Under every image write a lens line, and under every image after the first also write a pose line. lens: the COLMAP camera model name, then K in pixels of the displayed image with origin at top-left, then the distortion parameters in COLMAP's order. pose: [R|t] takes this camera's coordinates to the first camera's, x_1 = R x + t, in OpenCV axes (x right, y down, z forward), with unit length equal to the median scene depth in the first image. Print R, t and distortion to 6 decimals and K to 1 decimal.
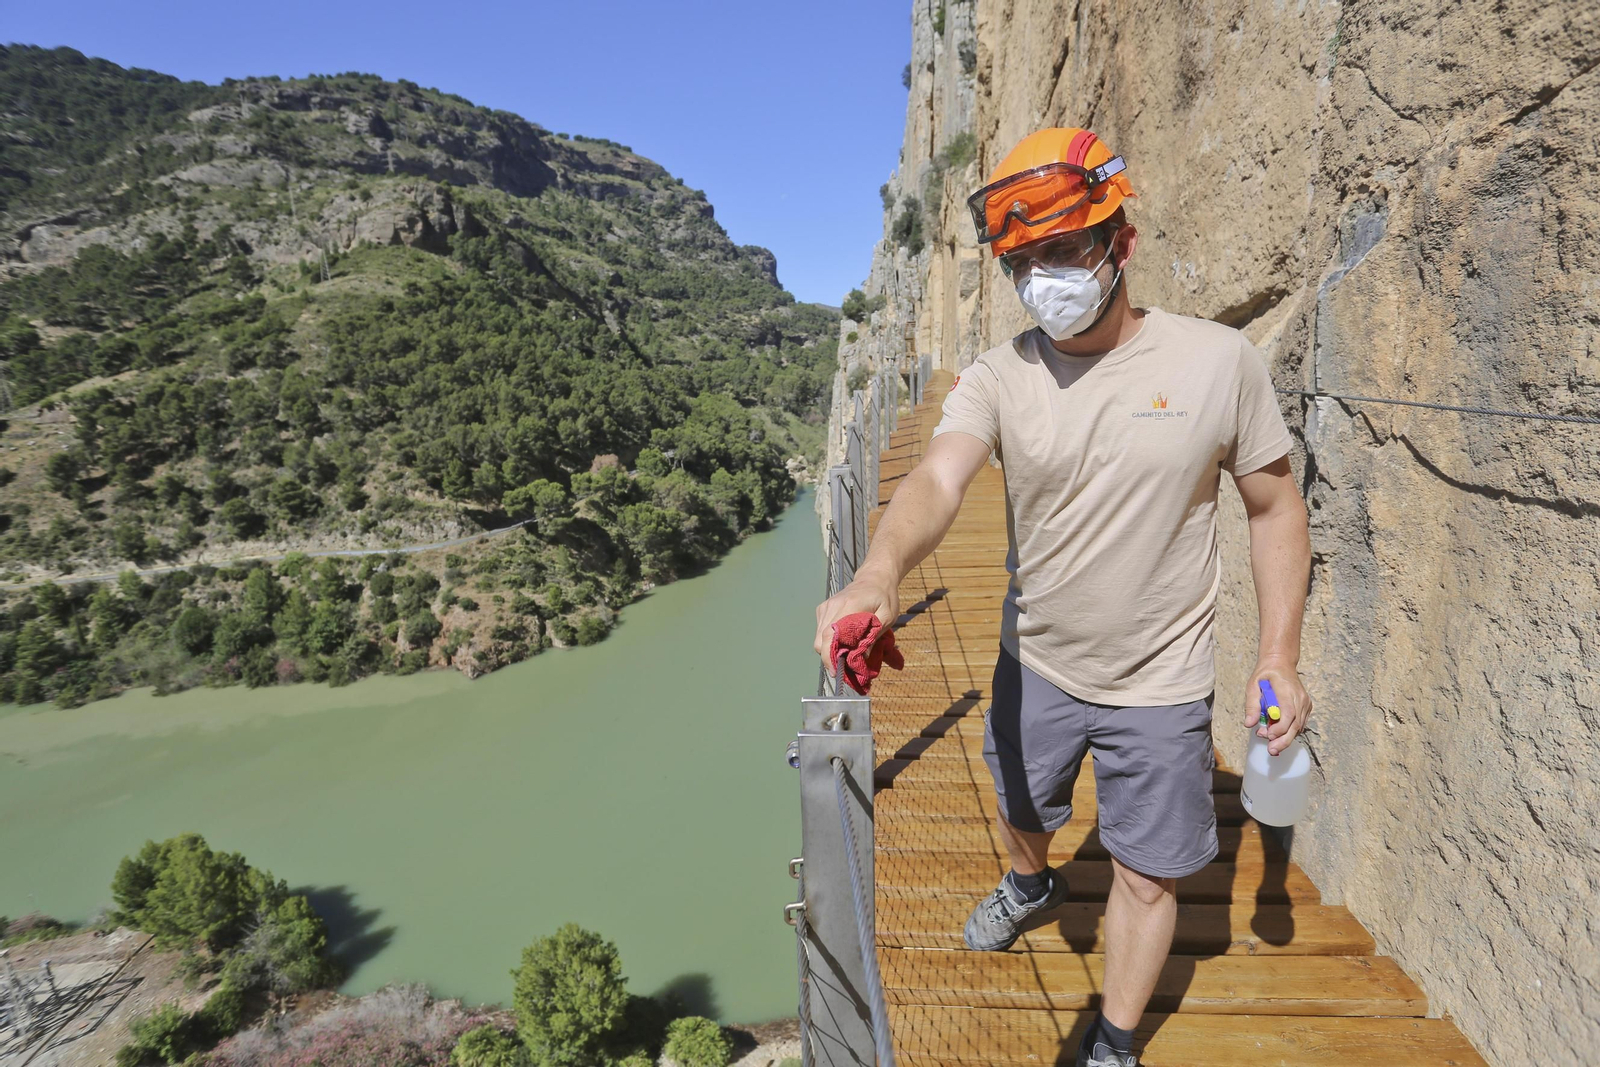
lens RADIAL K [[765.7, 0, 800.0], [0, 765.7, 533.5], [0, 0, 1]] dist [-0.076105, 0.040557]
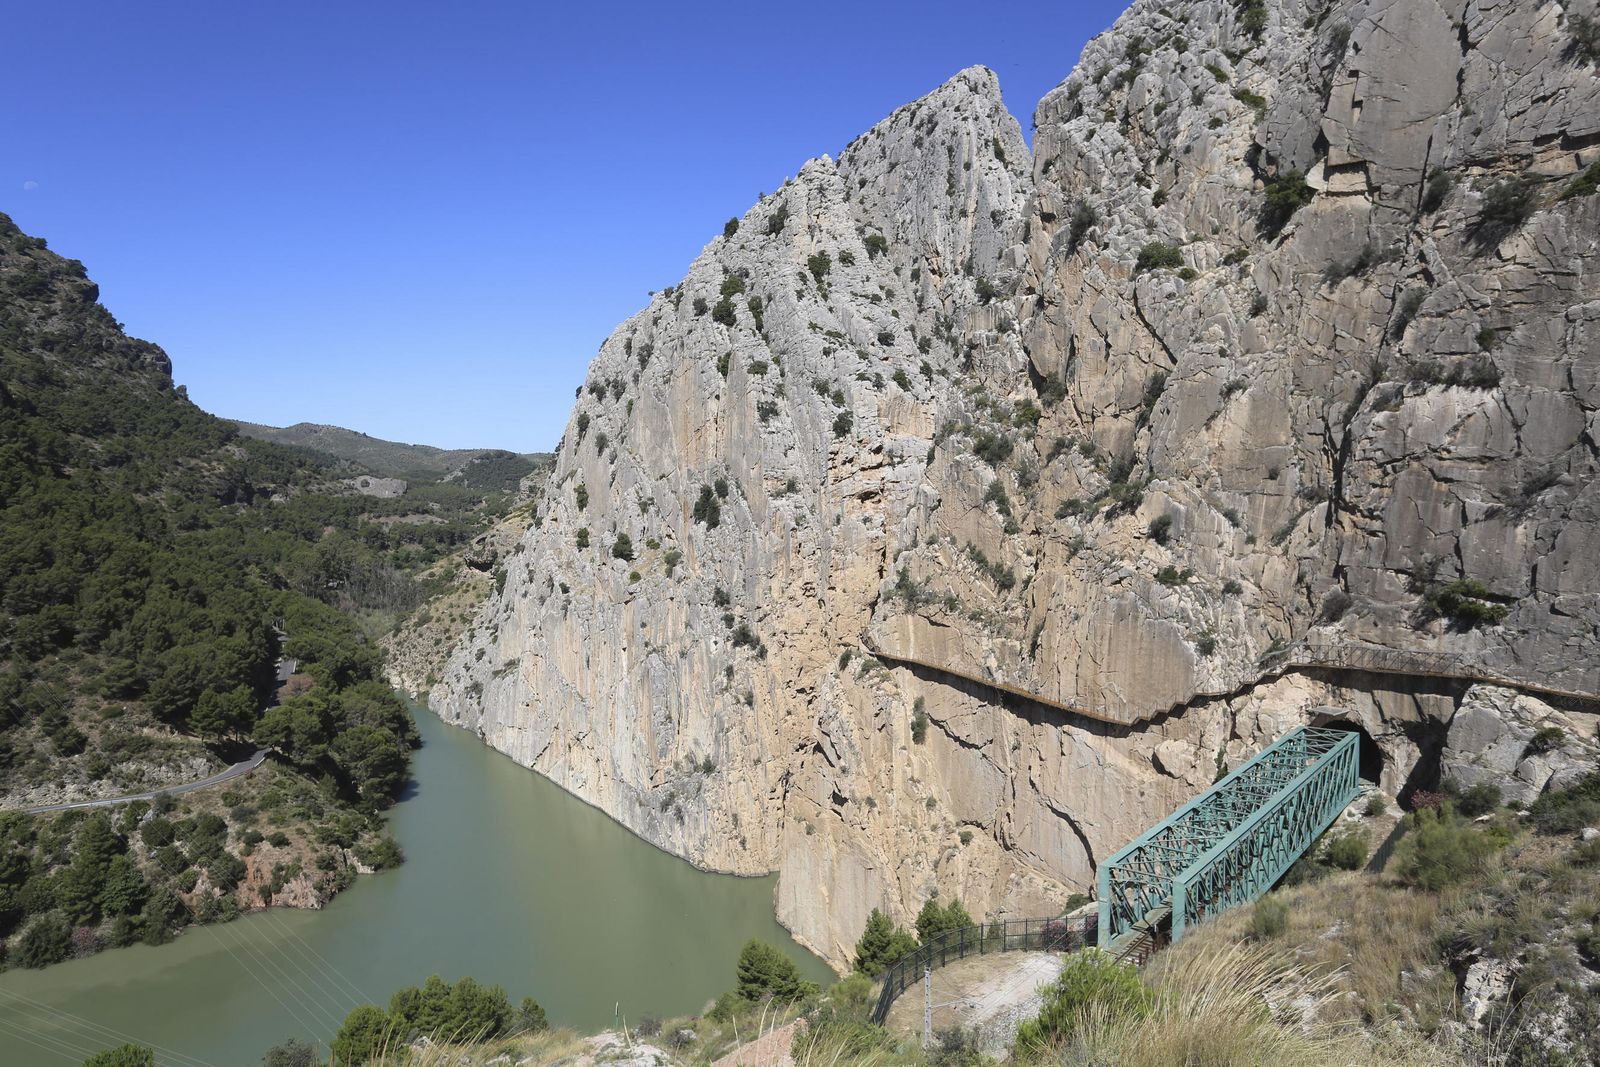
lens RADIAL K [[1079.9, 0, 800.0], [0, 1079.9, 533.5], [0, 0, 1]] dist [-0.052550, 0.062392]
pose [[0.830627, 0.026812, 0.556183, -0.587036], [0.078372, 0.983268, -0.164446, -0.013904], [-0.551286, 0.180183, 0.814628, -0.503762]]
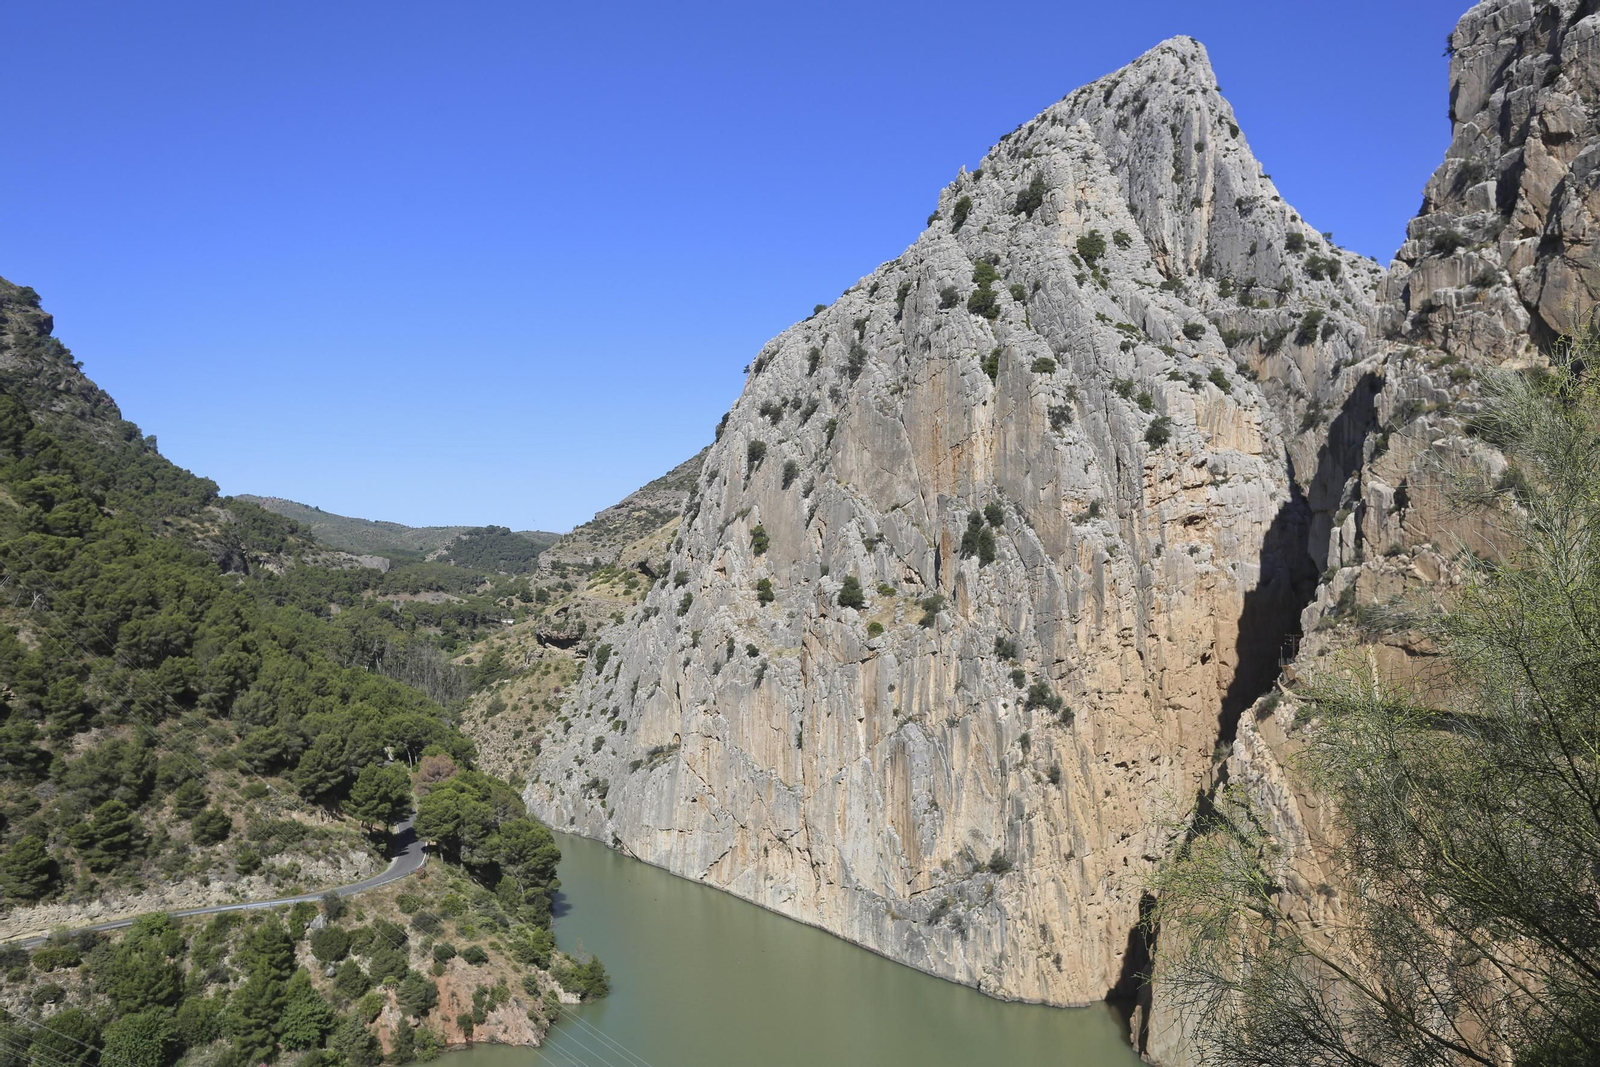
lens RADIAL K [[1299.1, 0, 800.0], [0, 1299.1, 533.5], [0, 0, 1]] dist [-0.031024, 0.086662]
pose [[0.837783, 0.068513, 0.541688, -0.801269], [0.076197, 0.967717, -0.240244, 0.018881], [-0.540661, 0.242548, 0.805516, -0.287807]]
